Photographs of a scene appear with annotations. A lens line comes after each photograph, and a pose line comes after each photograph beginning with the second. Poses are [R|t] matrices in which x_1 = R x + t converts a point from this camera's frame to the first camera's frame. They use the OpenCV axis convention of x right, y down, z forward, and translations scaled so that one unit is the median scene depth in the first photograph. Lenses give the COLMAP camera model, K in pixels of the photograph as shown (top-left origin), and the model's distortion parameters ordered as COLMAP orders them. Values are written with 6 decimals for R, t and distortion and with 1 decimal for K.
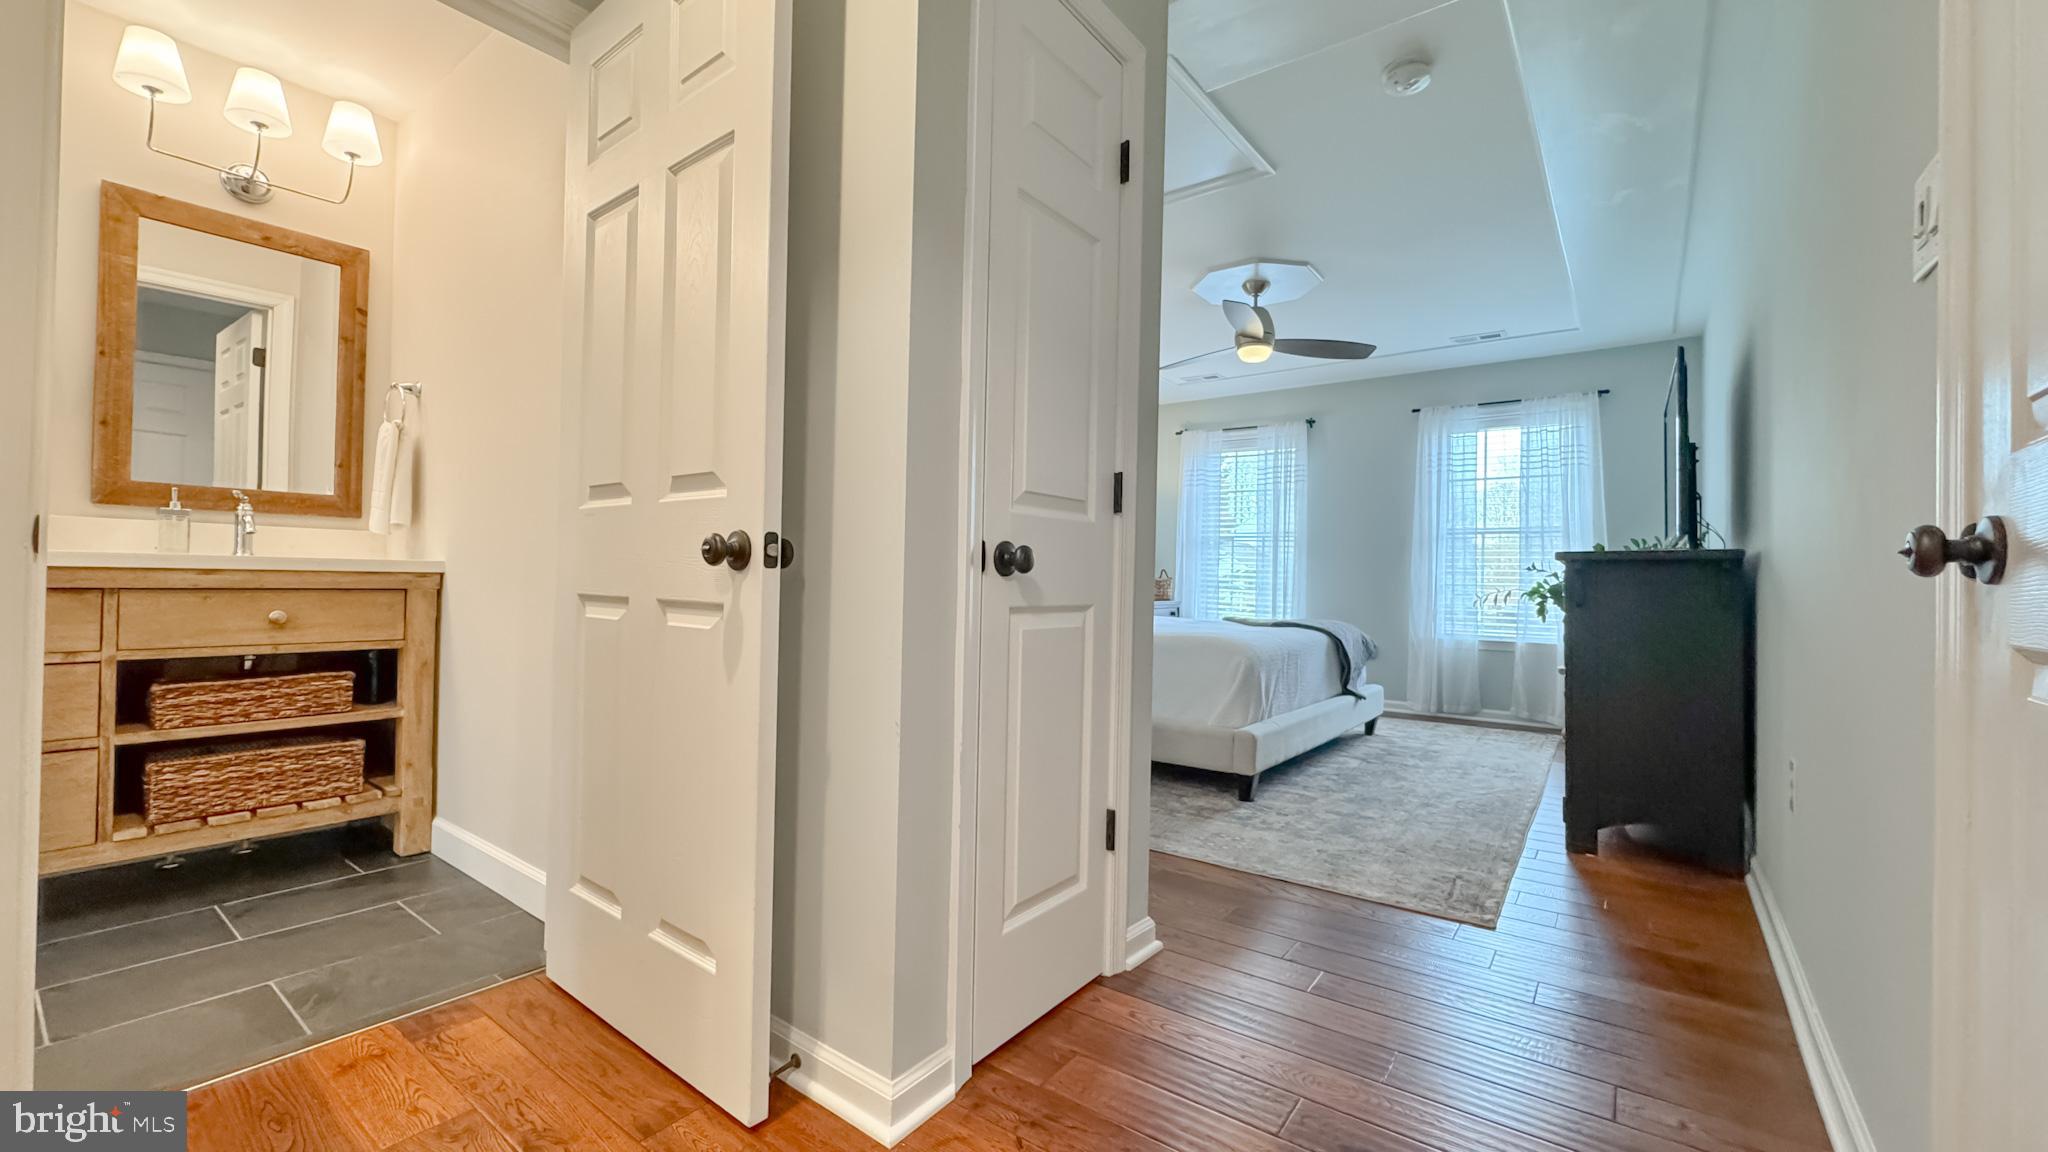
lens RADIAL K [[817.4, 0, 1022.6], [0, 817.4, 571.6], [0, 0, 1]] dist [-0.003411, -0.000236]
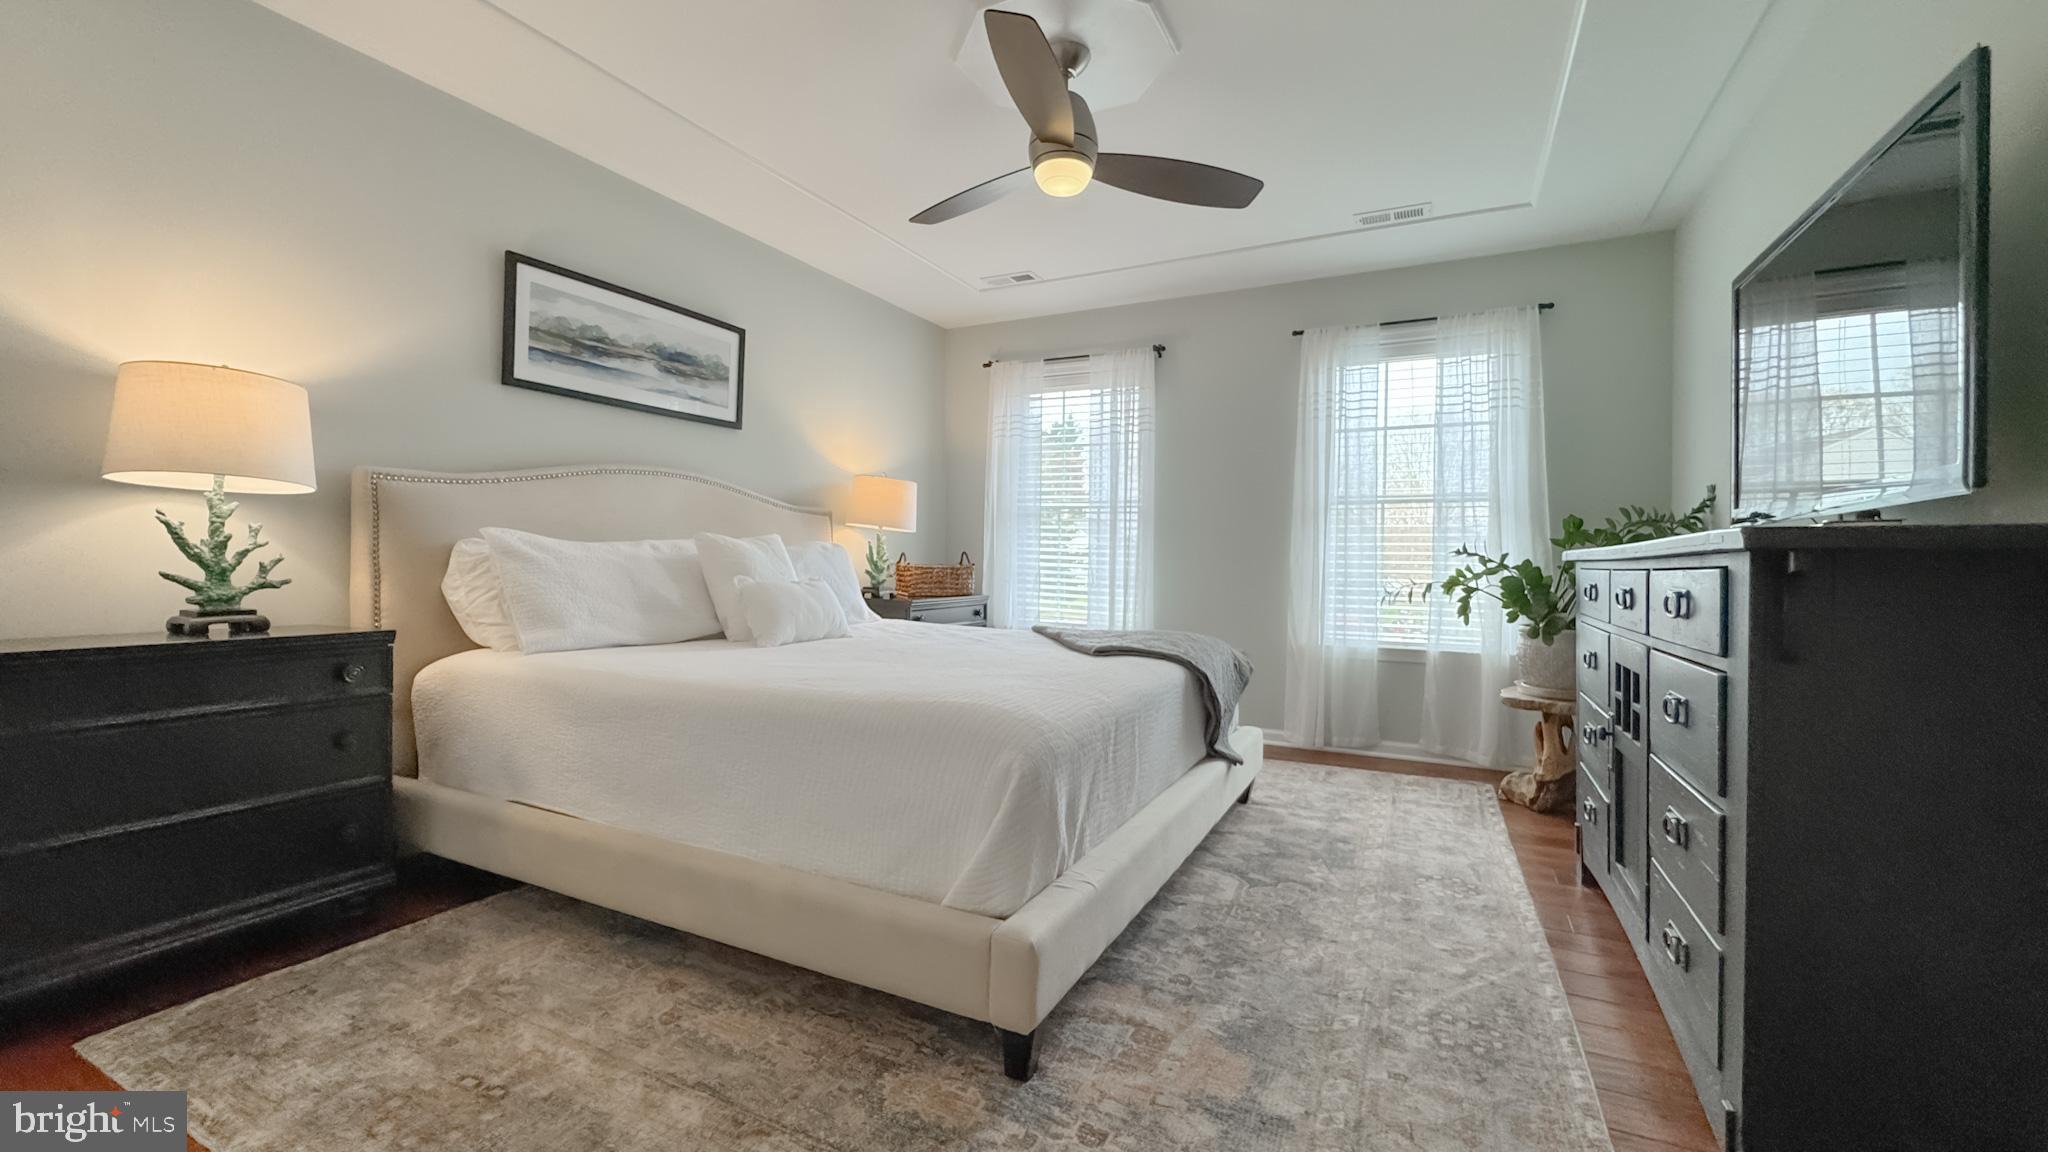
lens RADIAL K [[817.4, 0, 1022.7], [0, 817.4, 567.3], [0, 0, 1]] dist [-0.003411, -0.000236]
pose [[0.985444, -0.009282, 0.169748, 0.125206], [0.004897, 0.999644, 0.026233, -0.009654], [-0.169931, -0.025020, 0.985138, 0.348211]]
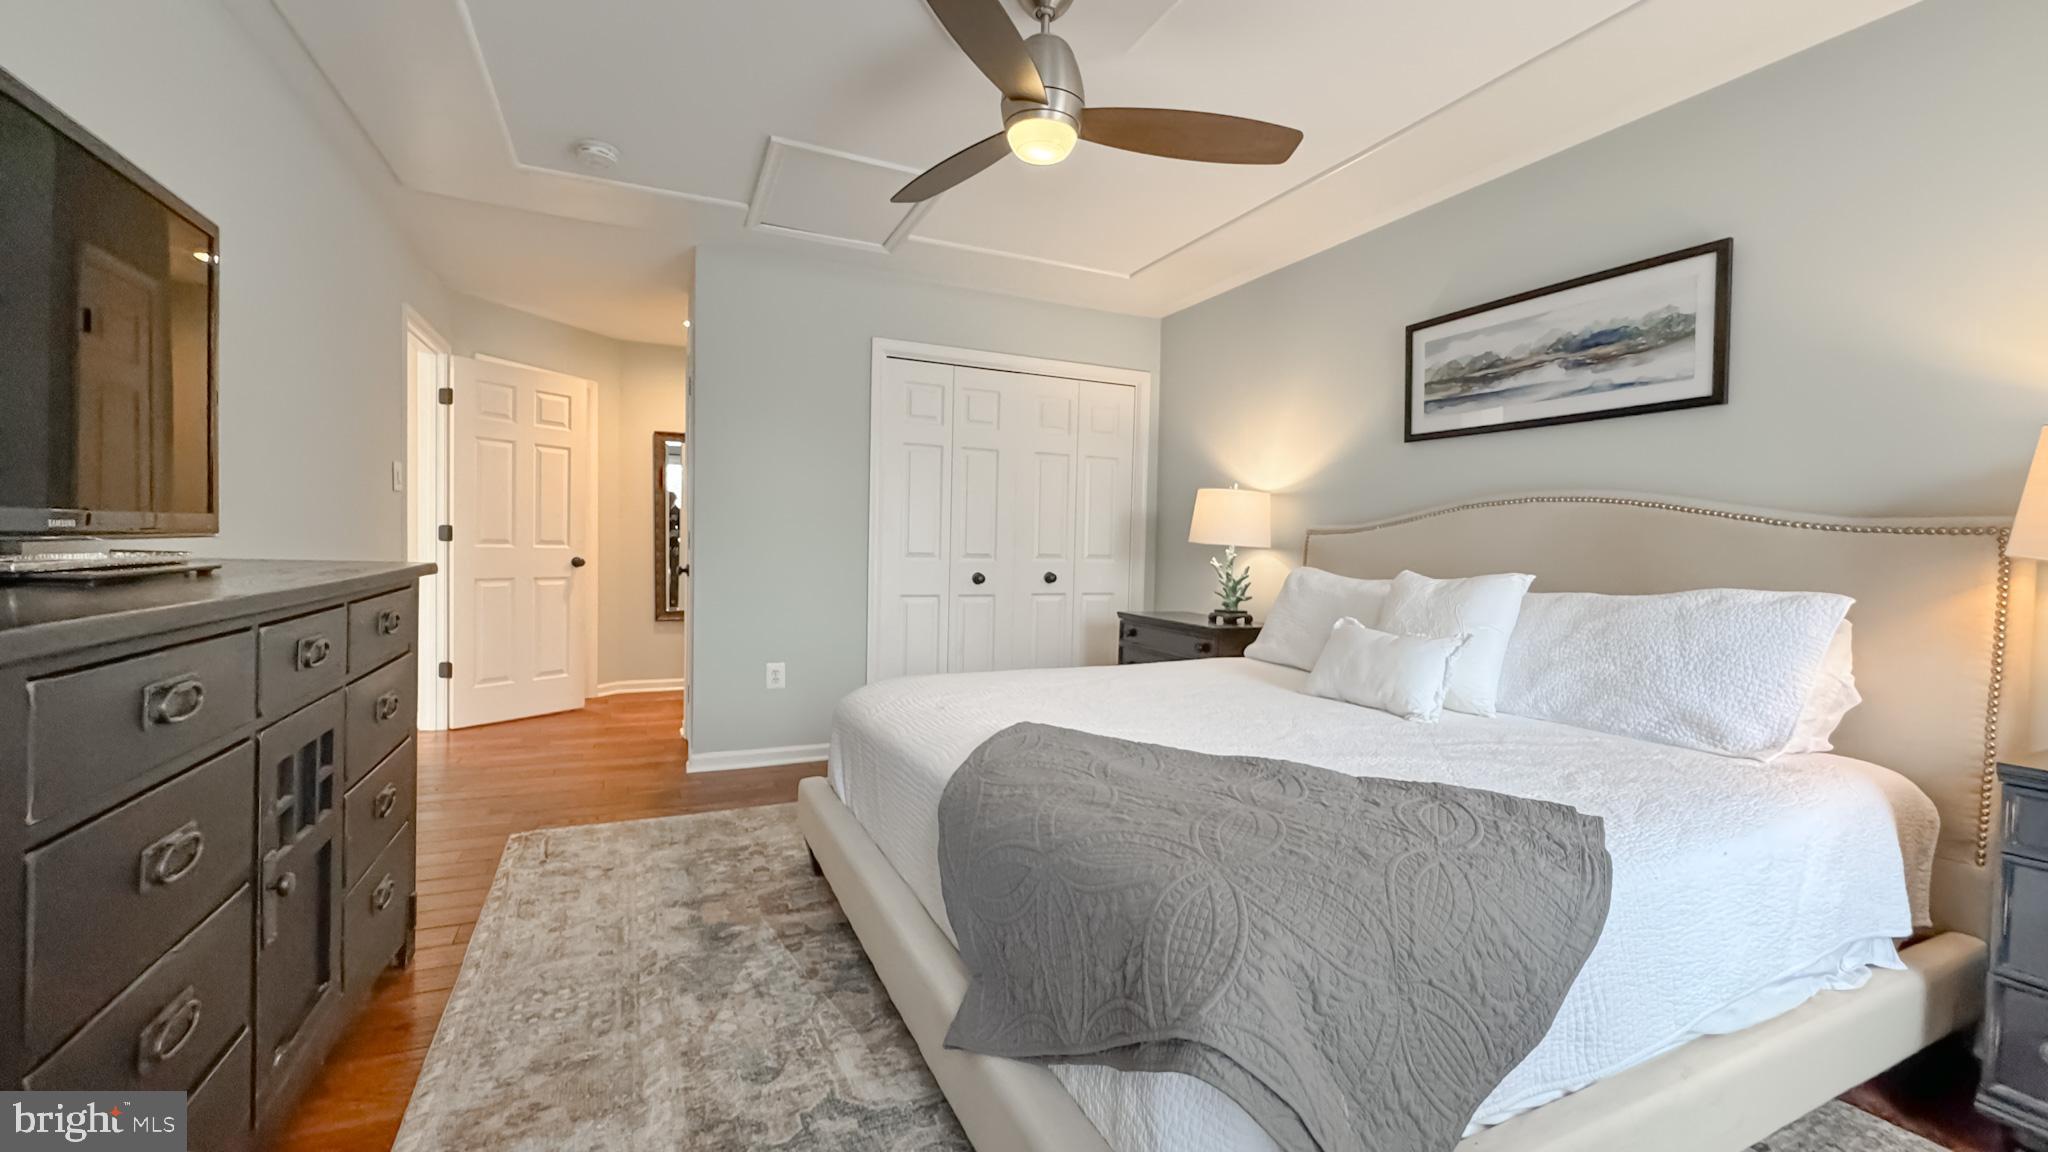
lens RADIAL K [[817.4, 0, 1021.7], [0, 817.4, 568.7], [0, 0, 1]] dist [-0.003411, -0.000236]
pose [[-0.467455, -0.005270, -0.884001, 0.561046], [-0.021398, 0.999757, 0.005355, -0.018927], [0.883758, 0.021419, -0.467454, 0.966984]]
